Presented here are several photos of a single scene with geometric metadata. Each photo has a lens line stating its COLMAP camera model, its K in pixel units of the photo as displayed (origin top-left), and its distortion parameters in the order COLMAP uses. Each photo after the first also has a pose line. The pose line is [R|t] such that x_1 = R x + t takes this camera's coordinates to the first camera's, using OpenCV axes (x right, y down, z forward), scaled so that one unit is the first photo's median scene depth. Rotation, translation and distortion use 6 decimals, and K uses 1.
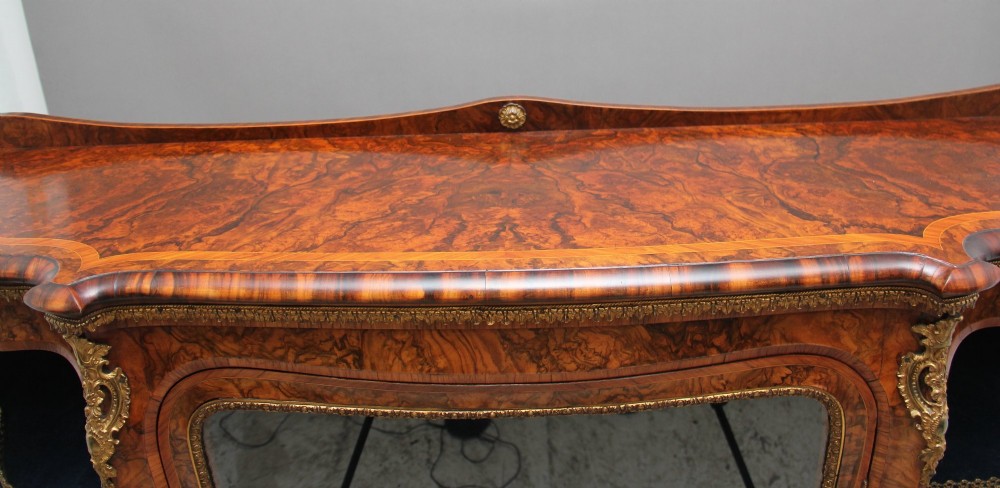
lens RADIAL K [[856.3, 0, 503.4], [0, 856.3, 142.1], [0, 0, 1]] dist [-0.193269, 0.141782]
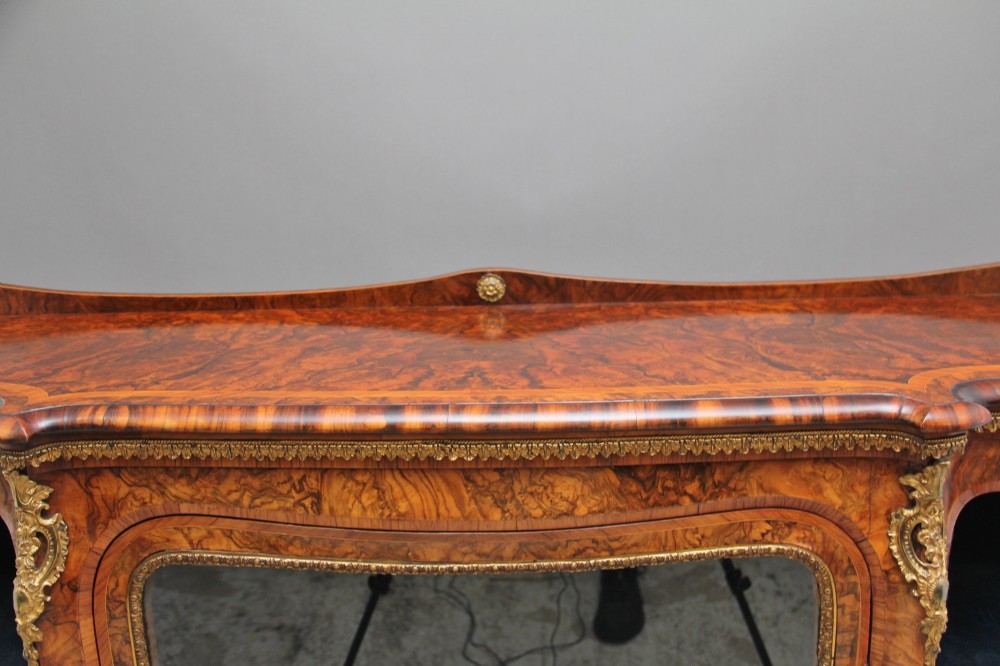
lens RADIAL K [[1050.6, 0, 508.5], [0, 1050.6, 315.5], [0, 0, 1]] dist [-0.117018, 0.252234]
pose [[0.999844, 0.015615, -0.008211, 0.052488], [-0.016441, 0.993486, -0.112765, 0.172730], [0.006396, 0.112882, 0.993588, -0.204827]]
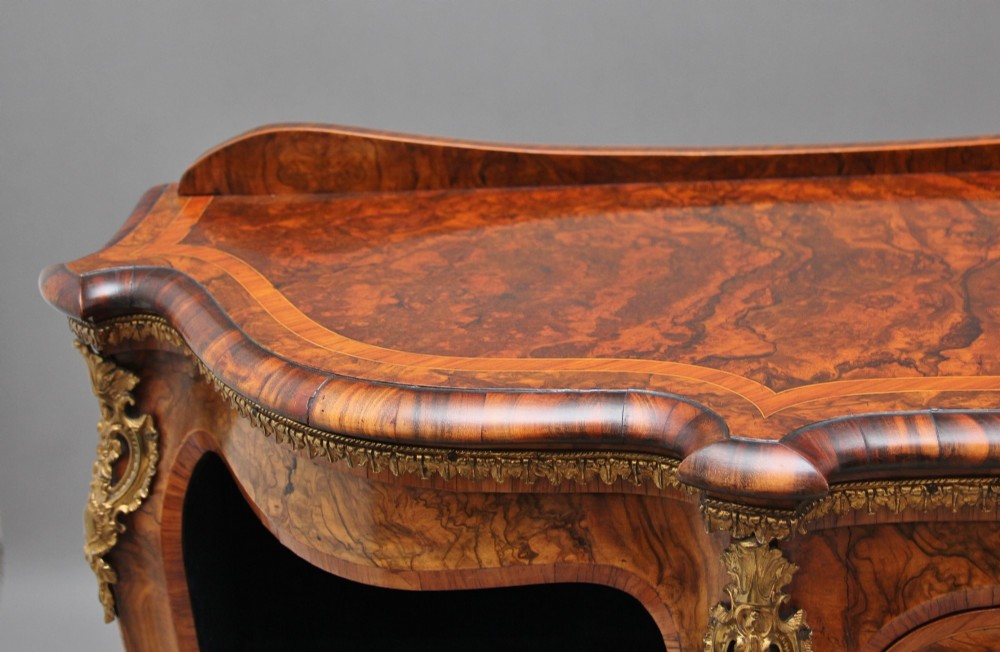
lens RADIAL K [[1645.9, 0, 501.8], [0, 1645.9, 259.6], [0, 0, 1]] dist [0.035019, 0.067960]
pose [[0.999993, -0.000017, 0.003802, -0.651066], [-0.000032, 0.999919, 0.012743, 0.046507], [-0.003802, -0.012743, 0.999912, -0.013802]]
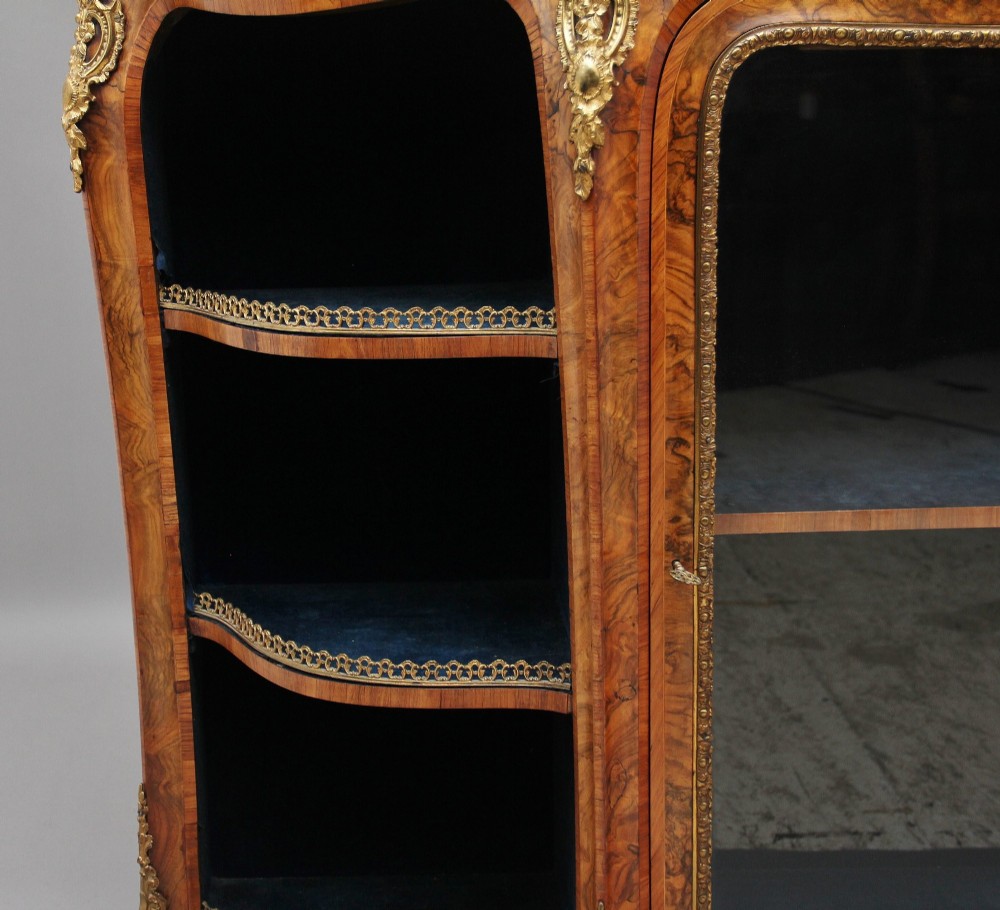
lens RADIAL K [[1726.9, 0, 387.9], [0, 1726.9, 459.4], [0, 0, 1]] dist [-0.004061, 0.387880]
pose [[0.999814, 0.005013, 0.018645, -0.685581], [-0.002018, 0.987548, -0.157304, 0.893063], [-0.019202, 0.157237, 0.987374, -0.340924]]
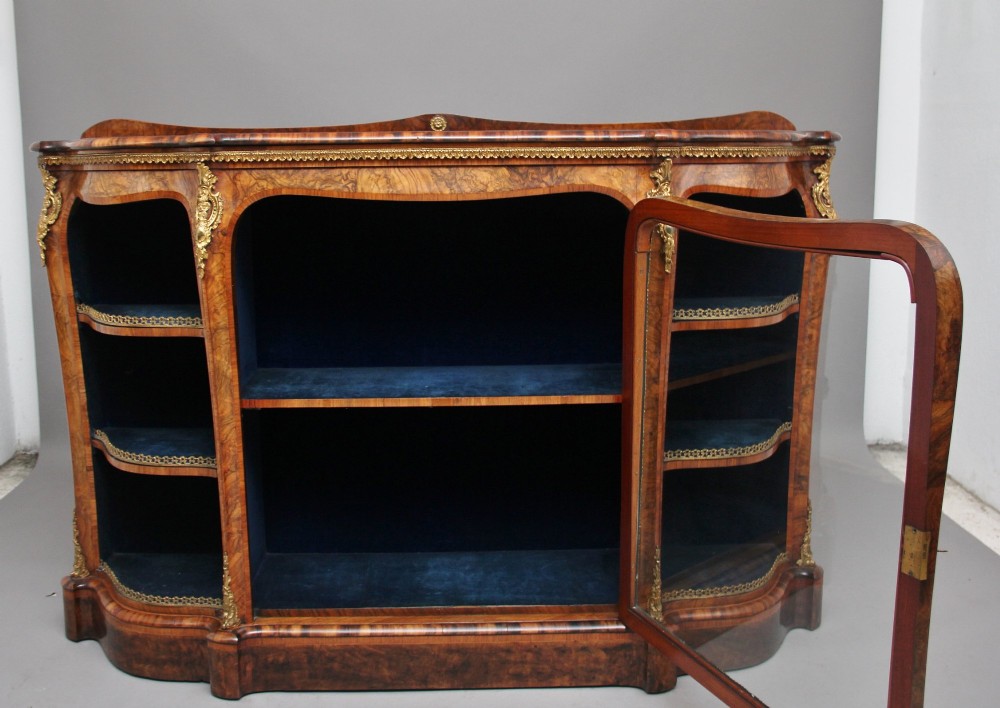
lens RADIAL K [[1046.9, 0, 460.6], [0, 1046.9, 342.2], [0, 0, 1]] dist [-0.095978, 0.021906]
pose [[0.999163, 0.024048, 0.033078, -0.005105], [-0.017173, 0.980788, -0.194319, 1.025380], [-0.037116, 0.193589, 0.980380, -1.193687]]
